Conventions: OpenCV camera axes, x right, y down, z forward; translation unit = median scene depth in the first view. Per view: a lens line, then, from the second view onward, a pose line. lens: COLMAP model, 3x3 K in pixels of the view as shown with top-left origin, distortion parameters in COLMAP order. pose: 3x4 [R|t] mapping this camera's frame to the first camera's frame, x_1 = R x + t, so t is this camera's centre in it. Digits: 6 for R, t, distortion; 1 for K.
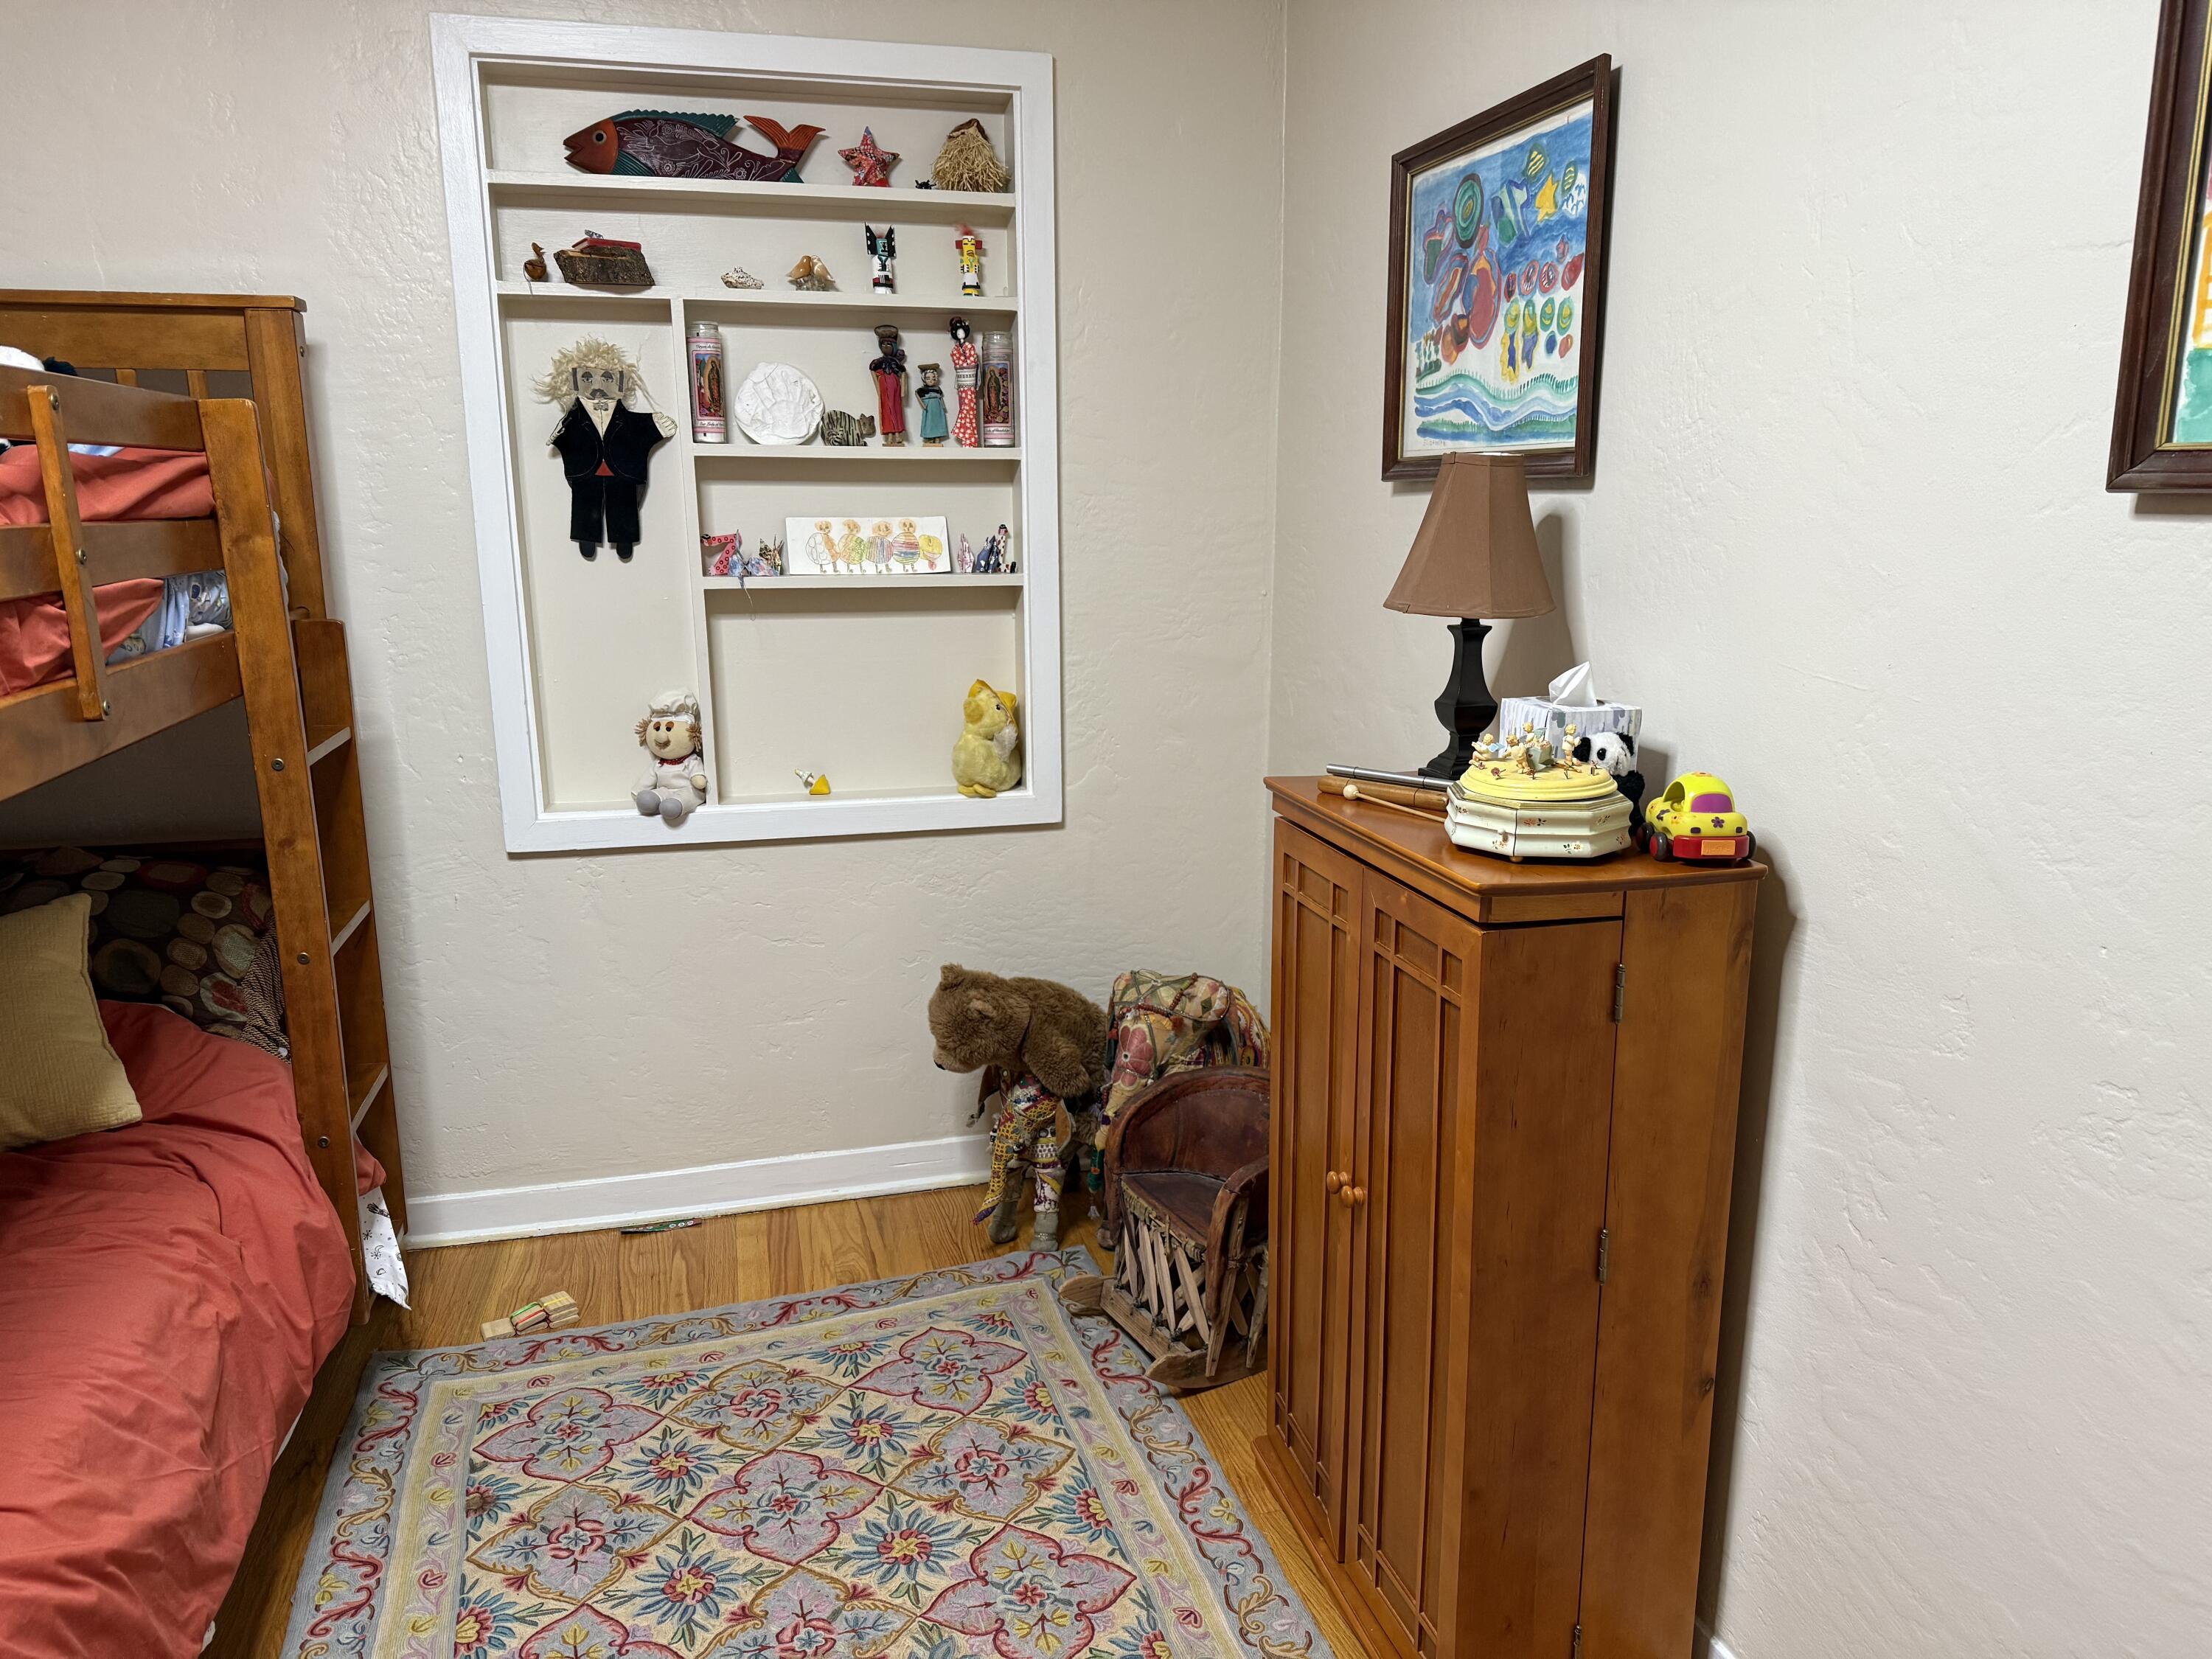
lens RADIAL K [[1545.1, 0, 1109.5], [0, 1545.1, 850.4], [0, 0, 1]] dist [0.030160, -0.037307]
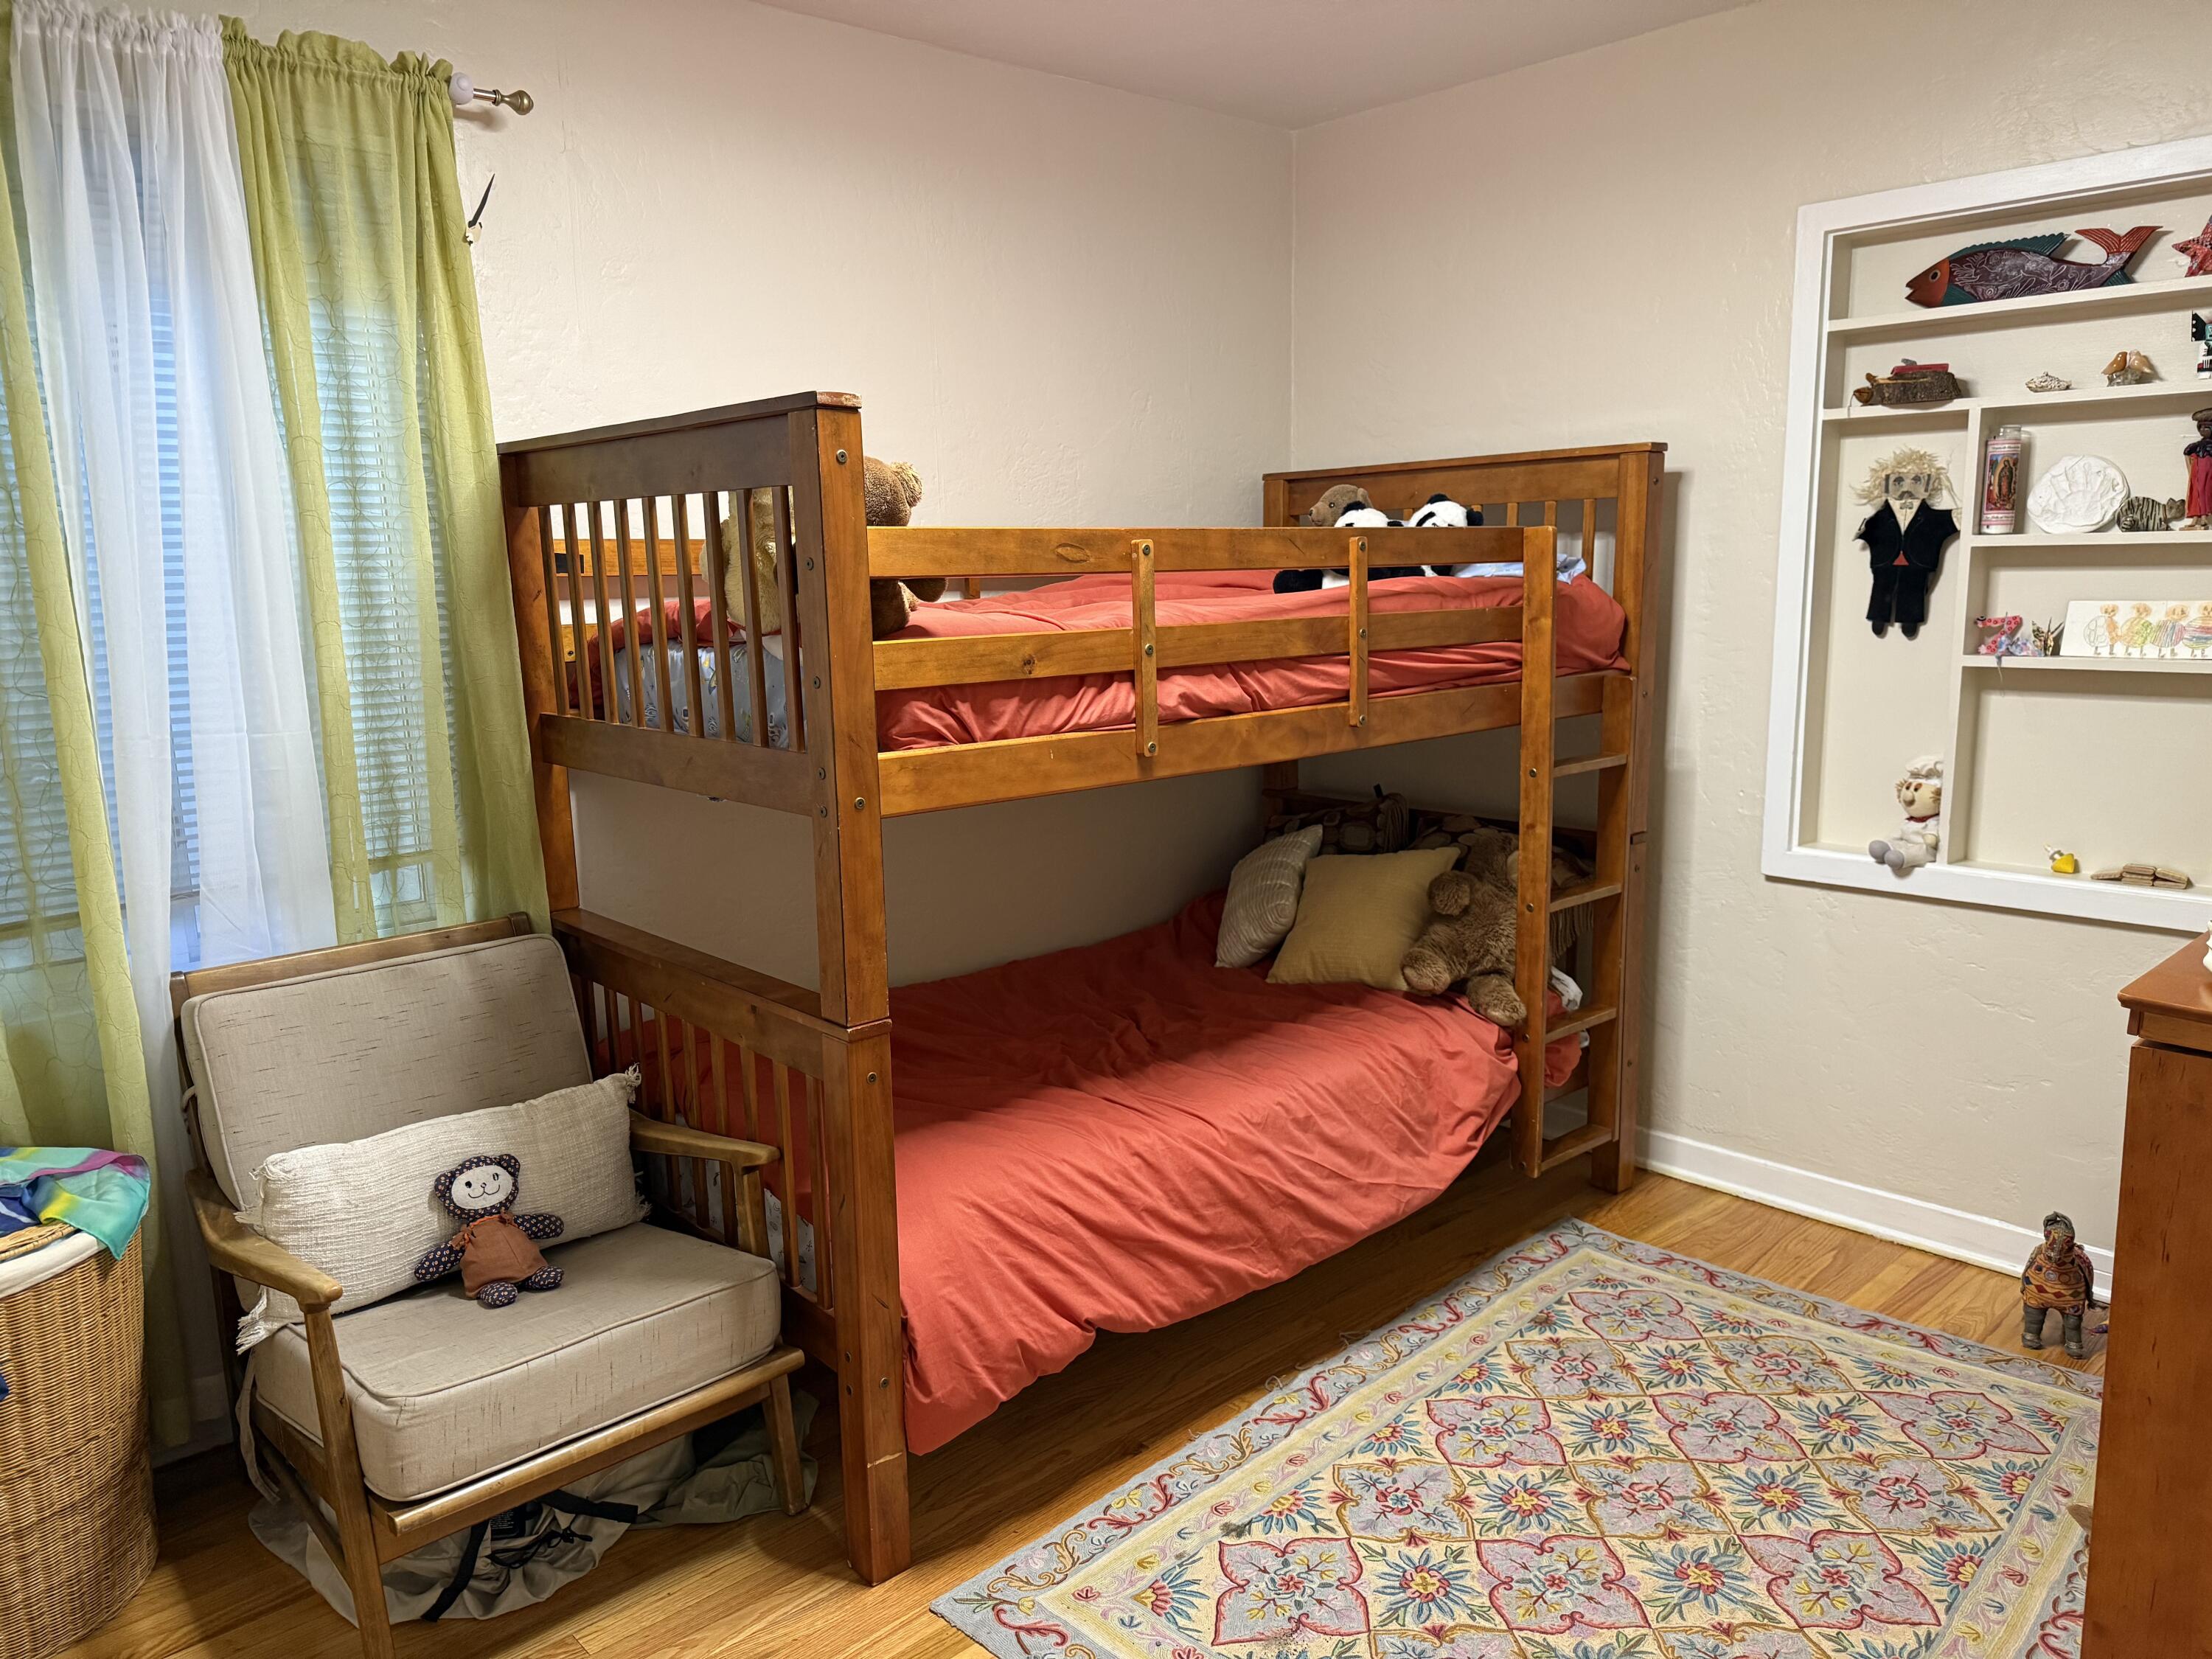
lens RADIAL K [[1545.1, 0, 1114.3], [0, 1545.1, 831.4], [0, 0, 1]] dist [0.030160, -0.037307]
pose [[0.482550, 0.140698, -0.864494, 0.429897], [-0.178019, 0.982167, 0.060482, -0.014981], [0.857587, 0.124711, 0.498991, -0.047155]]
